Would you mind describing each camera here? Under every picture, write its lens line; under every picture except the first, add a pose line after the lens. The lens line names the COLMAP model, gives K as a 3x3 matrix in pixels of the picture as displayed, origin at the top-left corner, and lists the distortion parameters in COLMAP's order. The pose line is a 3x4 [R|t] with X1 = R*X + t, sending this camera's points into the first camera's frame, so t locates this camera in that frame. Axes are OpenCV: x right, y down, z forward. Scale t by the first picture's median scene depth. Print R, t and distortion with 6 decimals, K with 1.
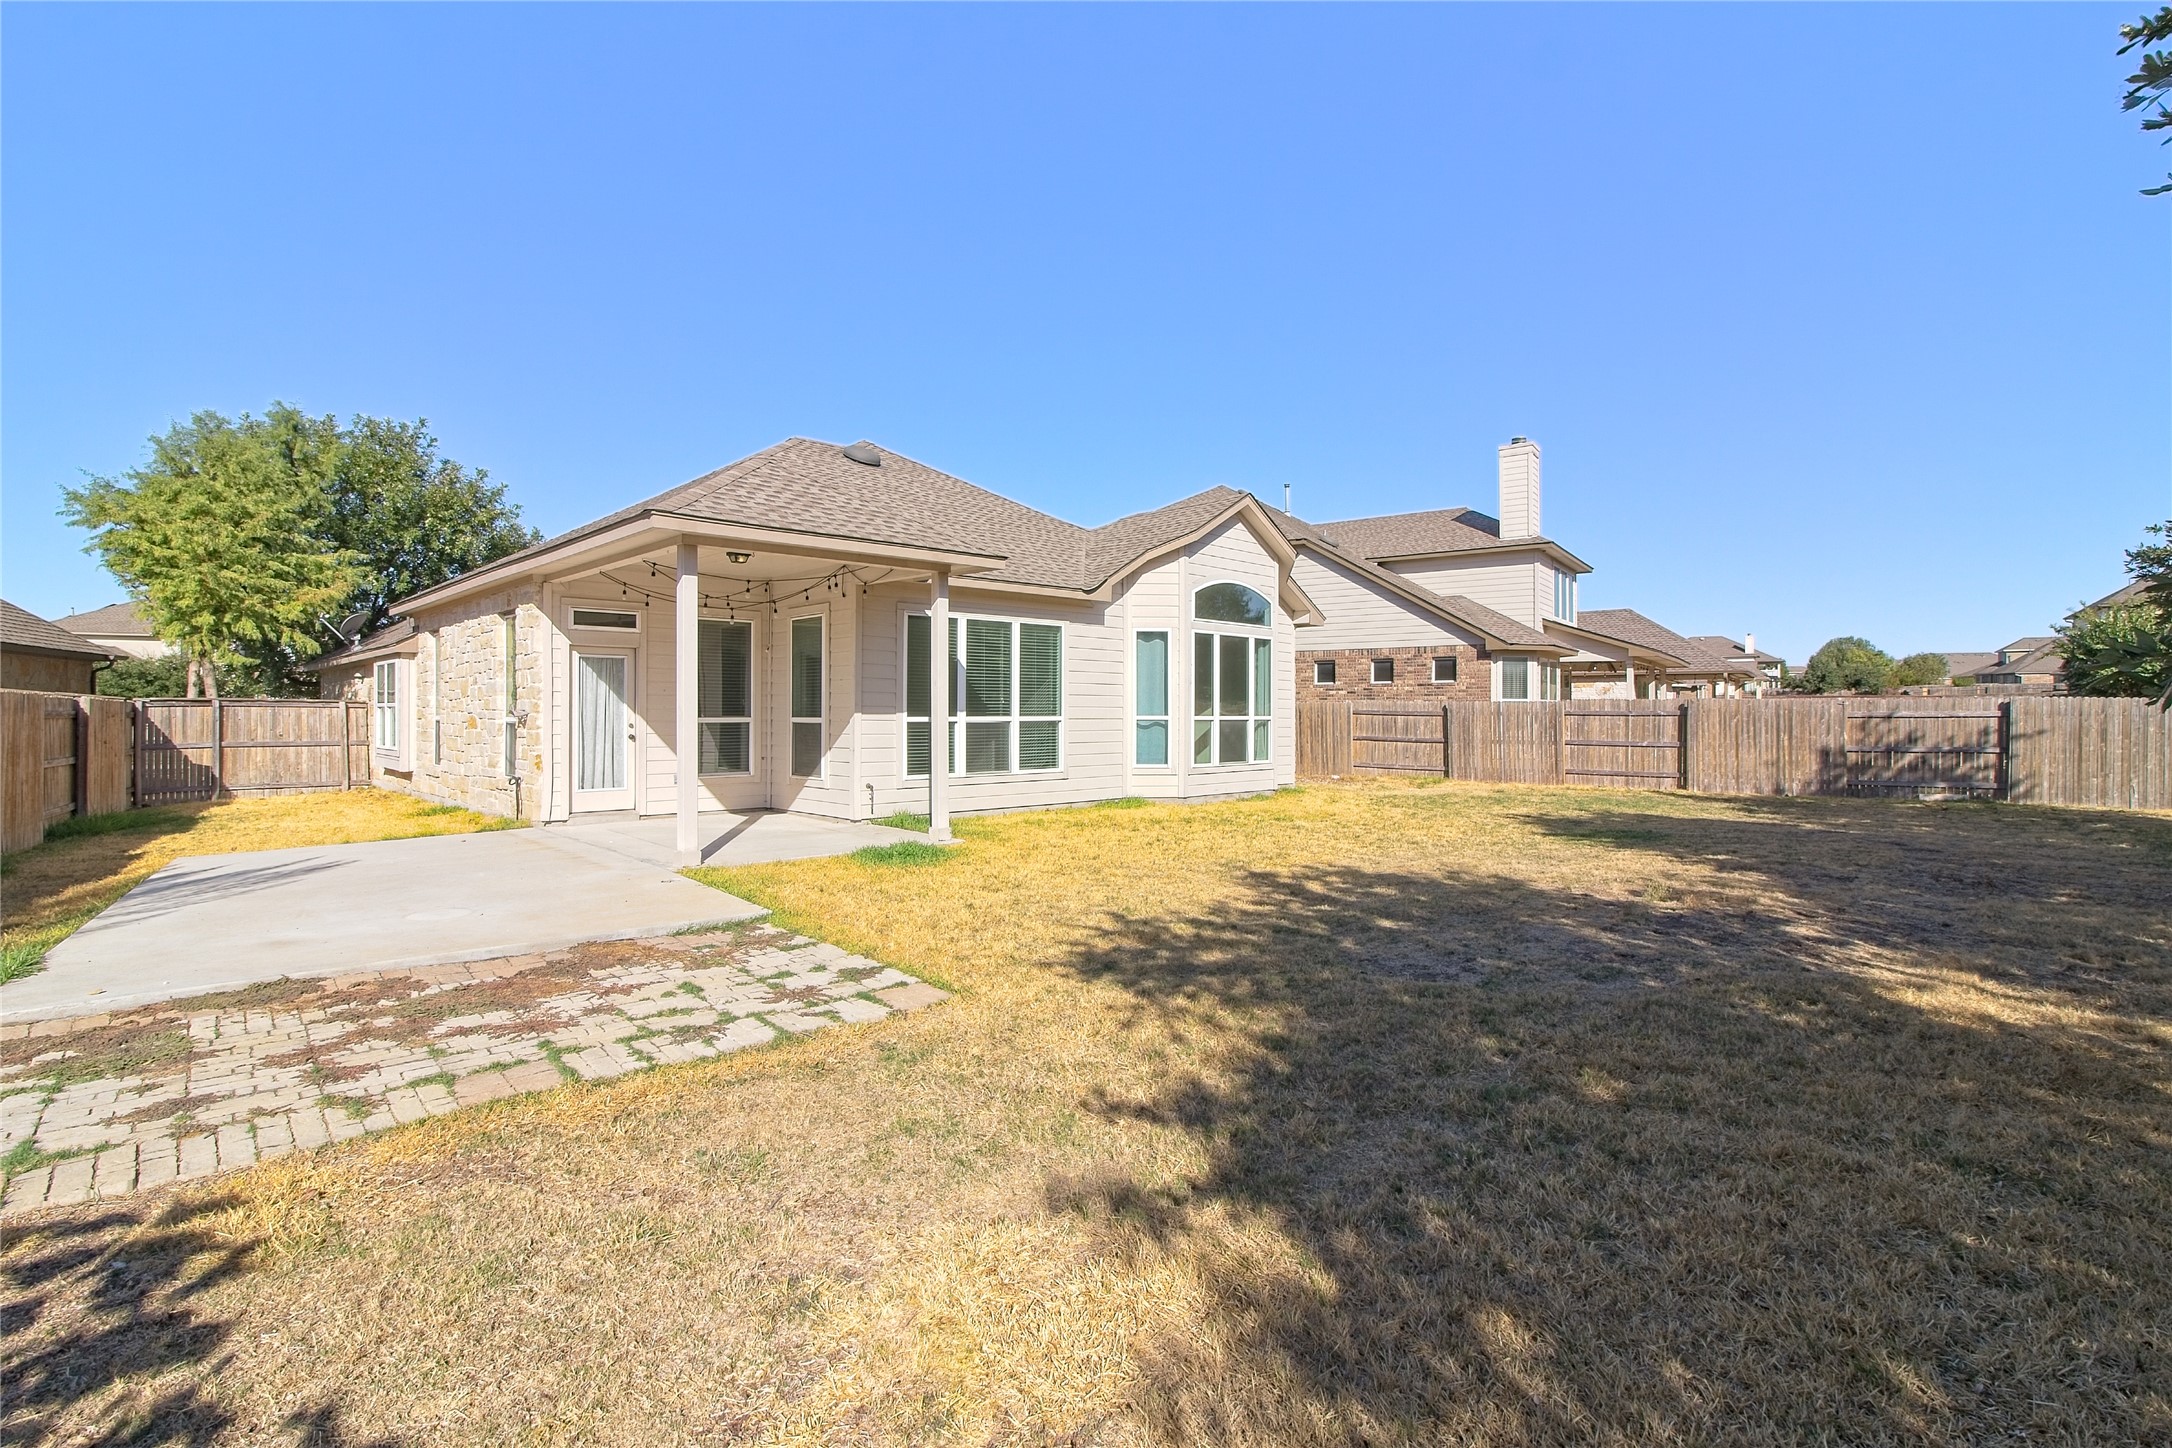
lens RADIAL K [[1023.5, 0, 1086.0], [0, 1023.5, 724.0], [0, 0, 1]] dist [0.003241, 0.001461]
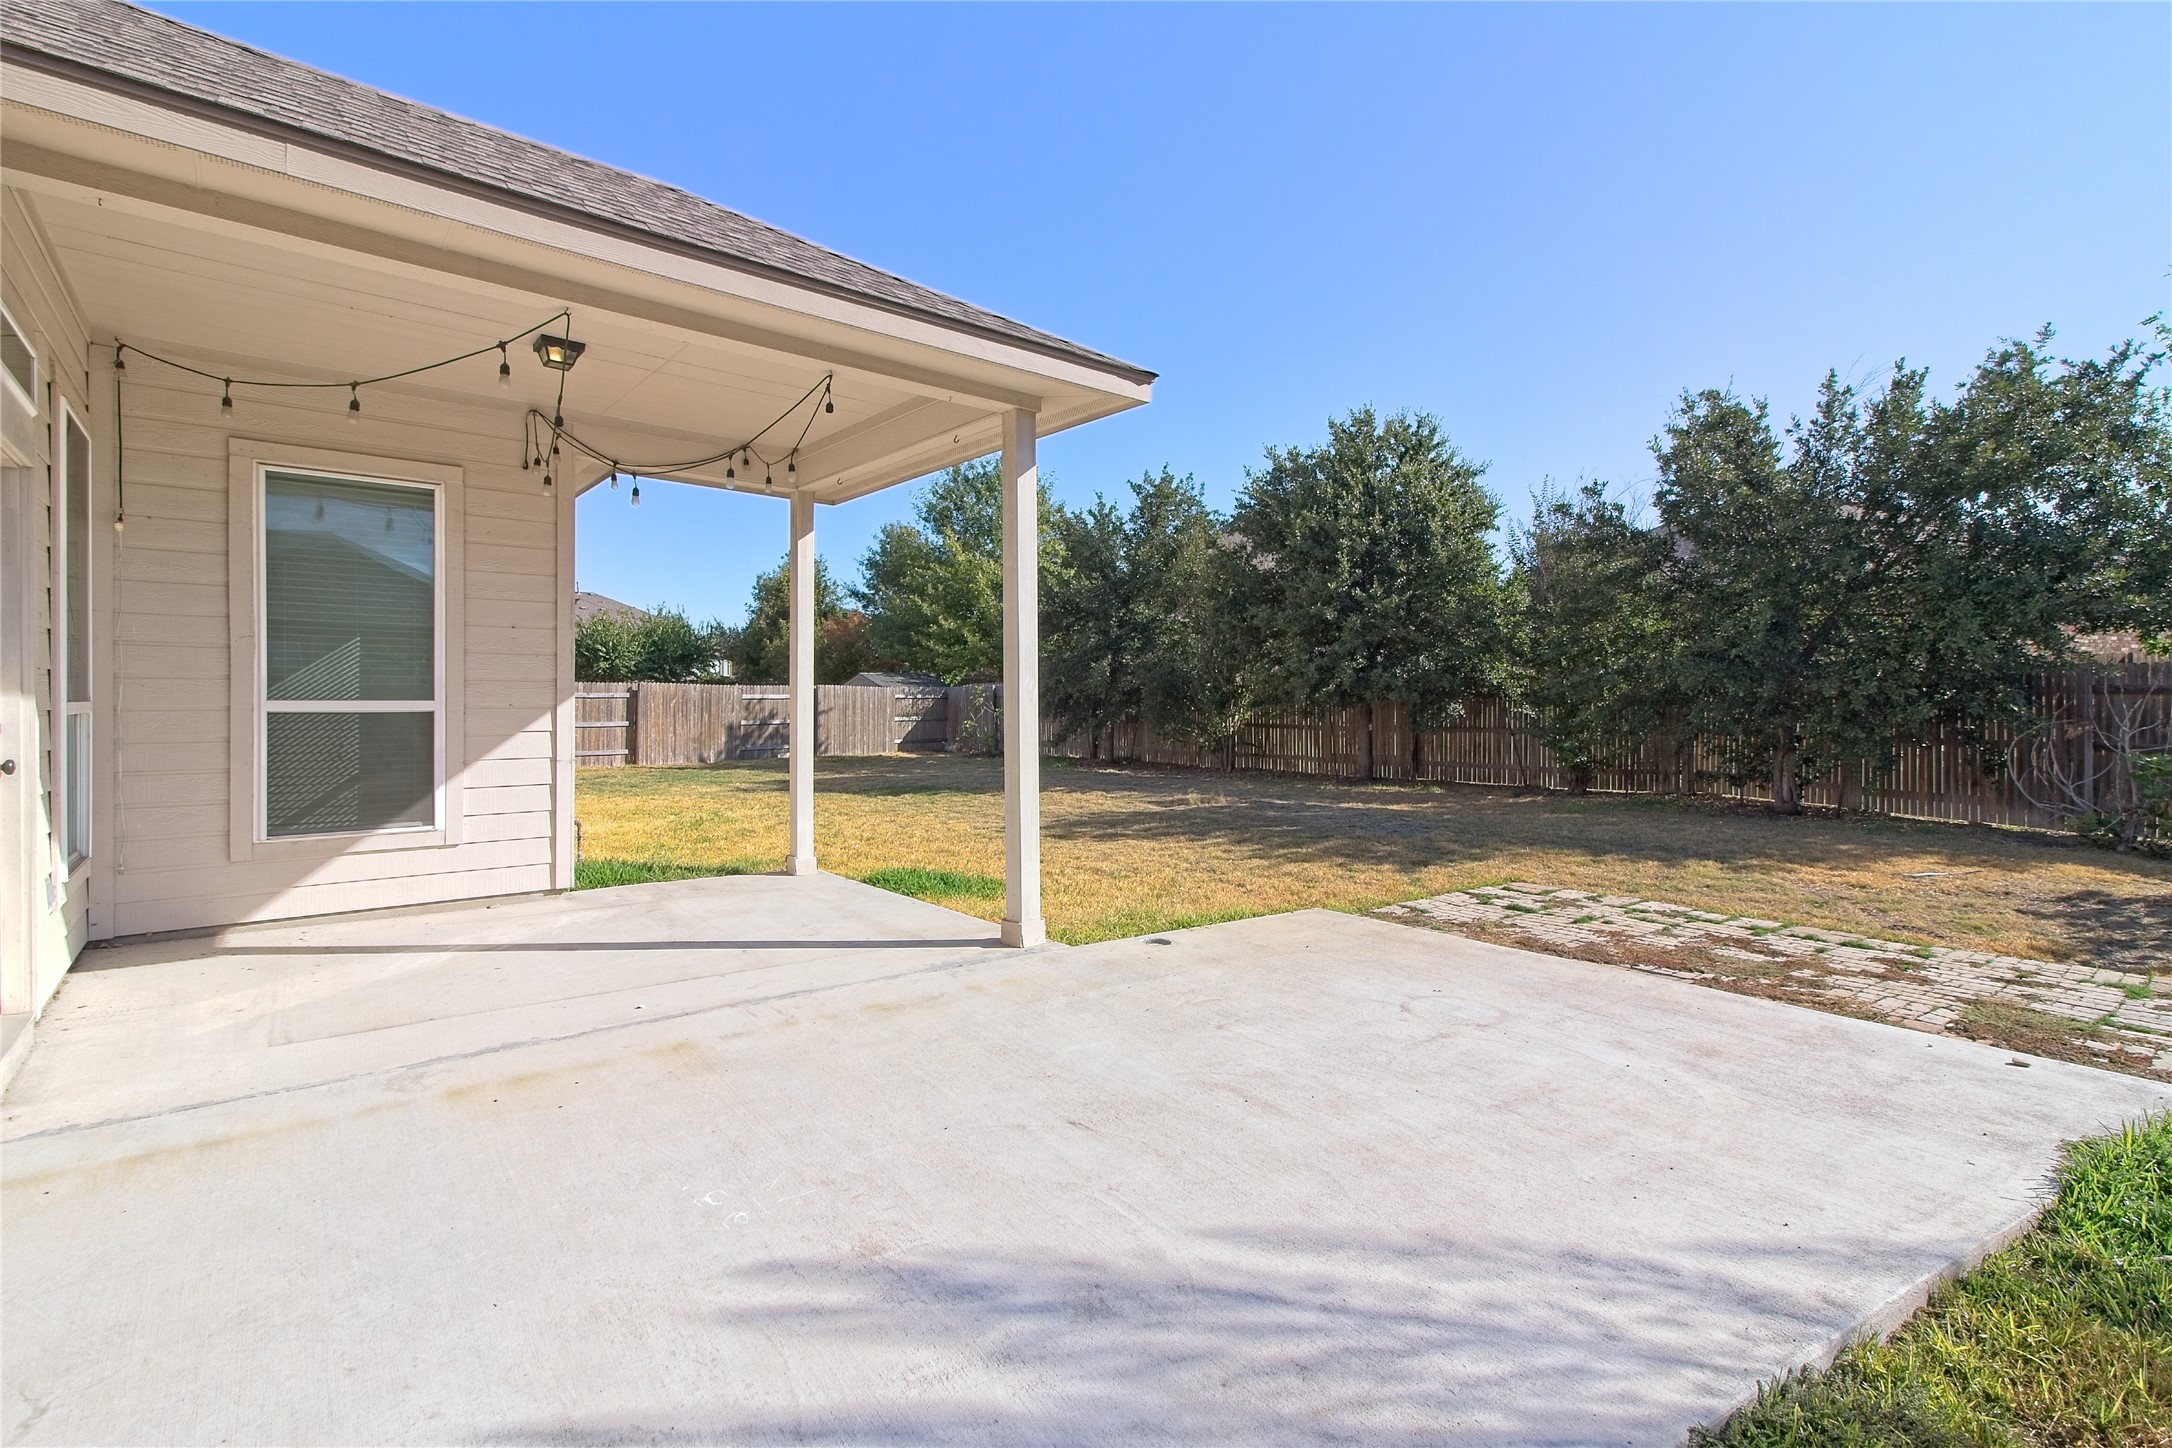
lens RADIAL K [[999.1, 0, 1077.0], [0, 999.1, 705.7], [0, 0, 1]] dist [0.000654, -0.000086]
pose [[0.062694, -0.005766, 0.998016, -0.615563], [0.006811, 0.999962, 0.005350, -0.003870], [-0.998010, 0.006462, 0.062731, 0.582749]]
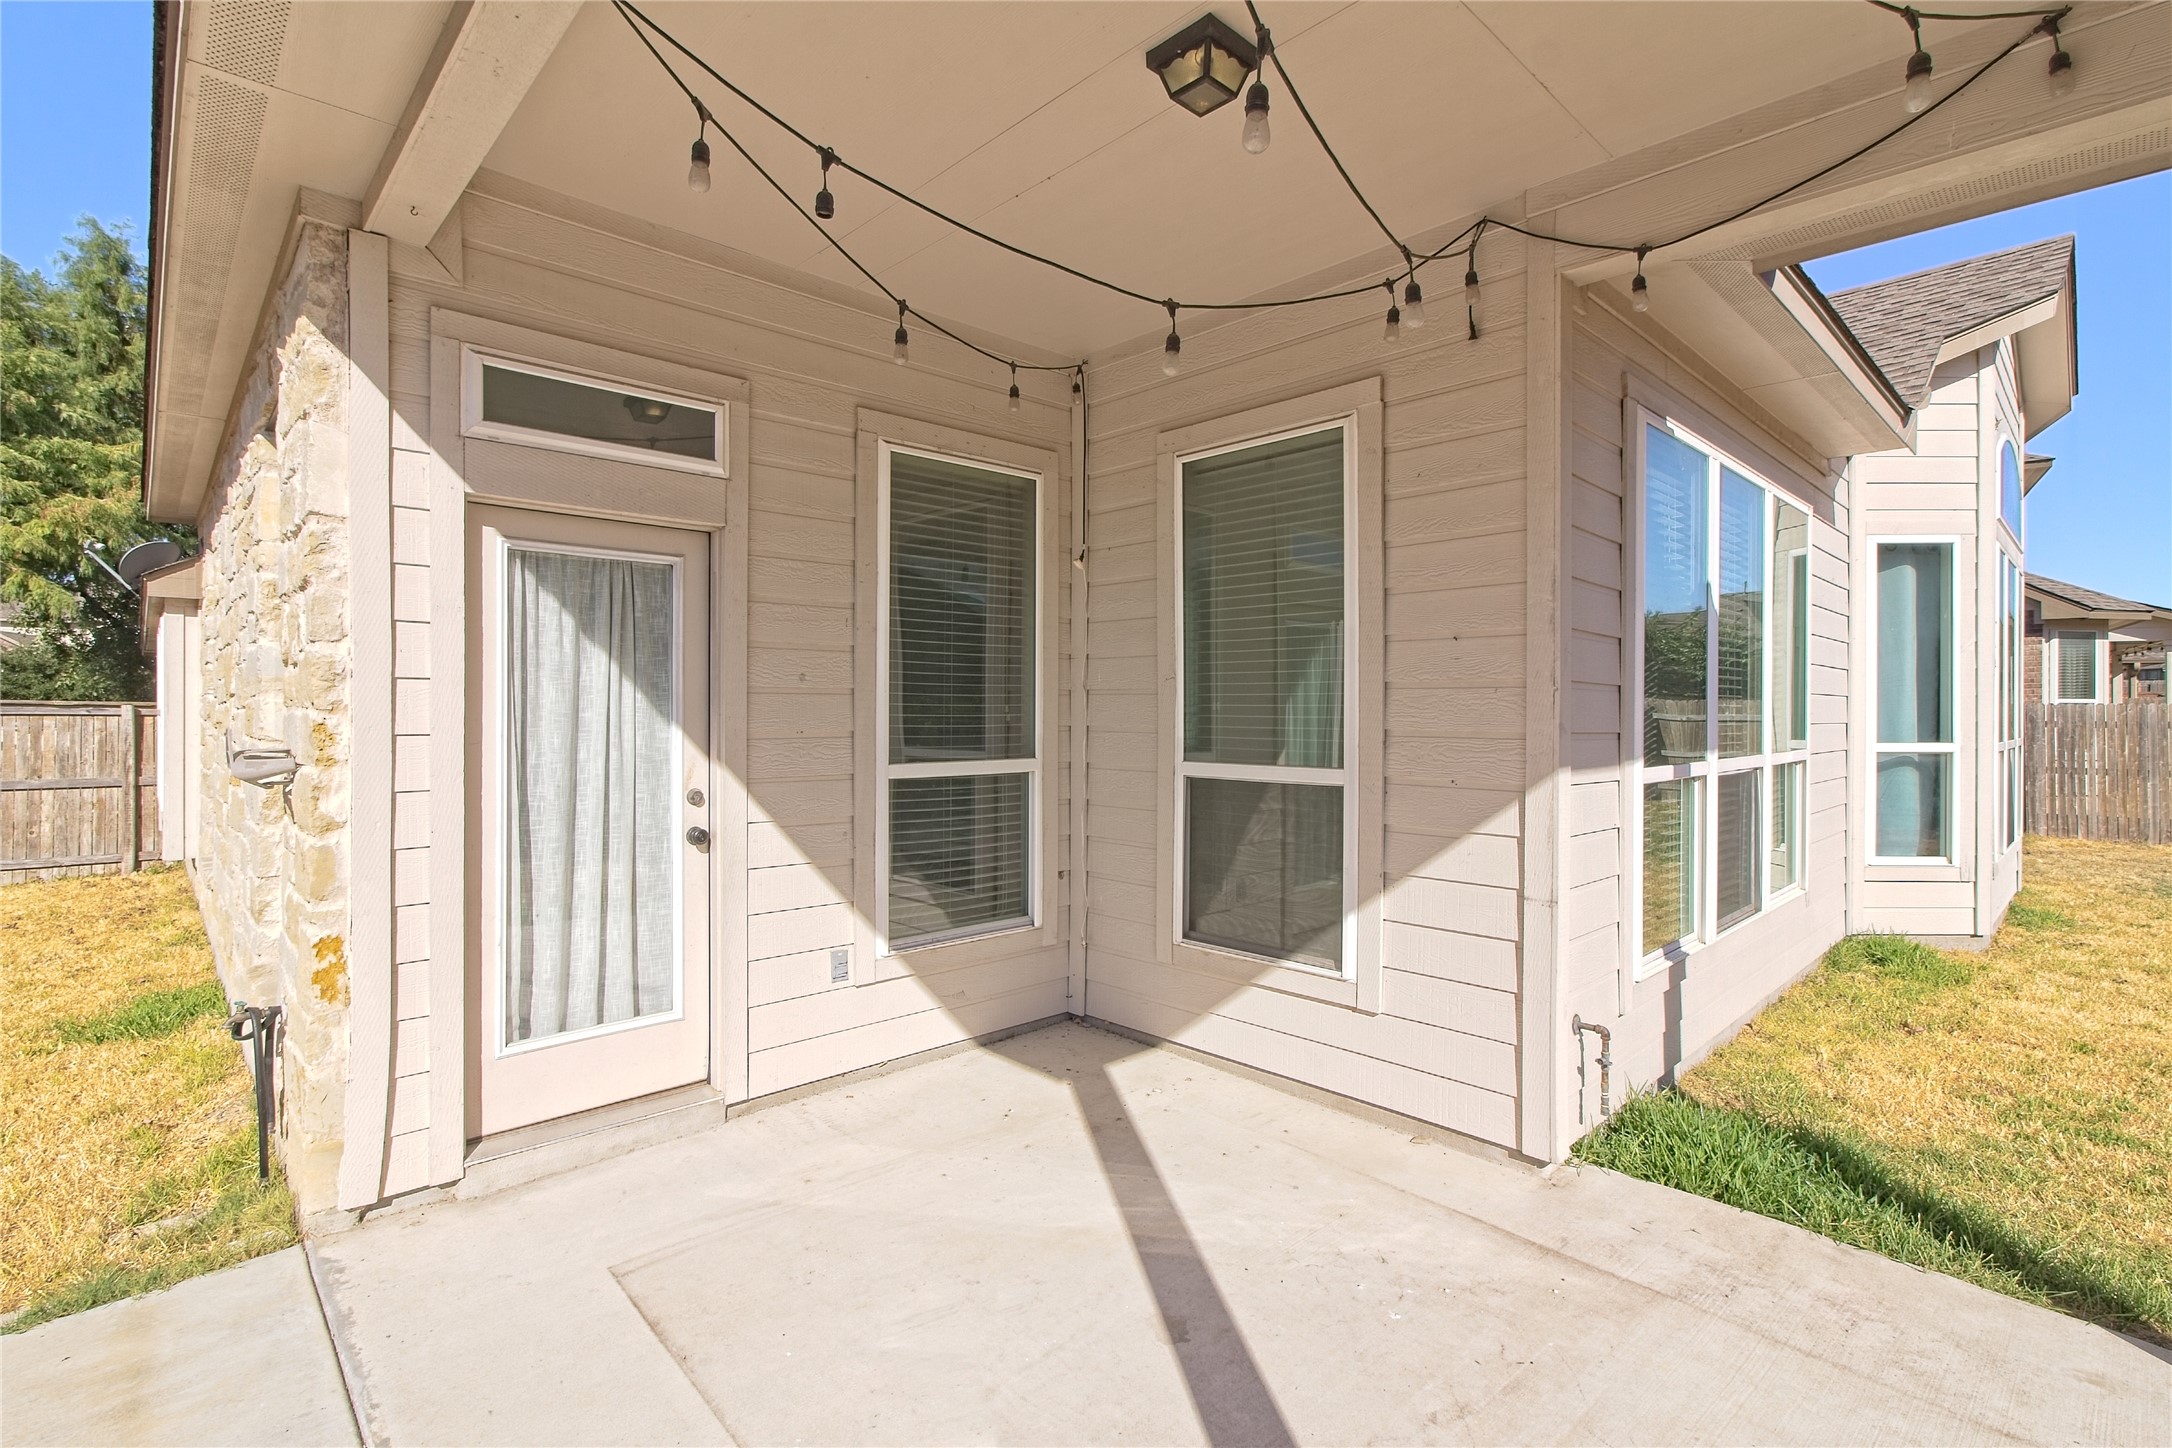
lens RADIAL K [[1012.2, 0, 1099.0], [0, 1012.2, 716.0], [0, 0, 1]] dist [0.000919, 0.000055]
pose [[0.999987, -0.000142, 0.005090, -0.287074], [0.000169, 0.999986, -0.005314, -0.017557], [-0.005089, 0.005315, 0.999973, 0.617362]]
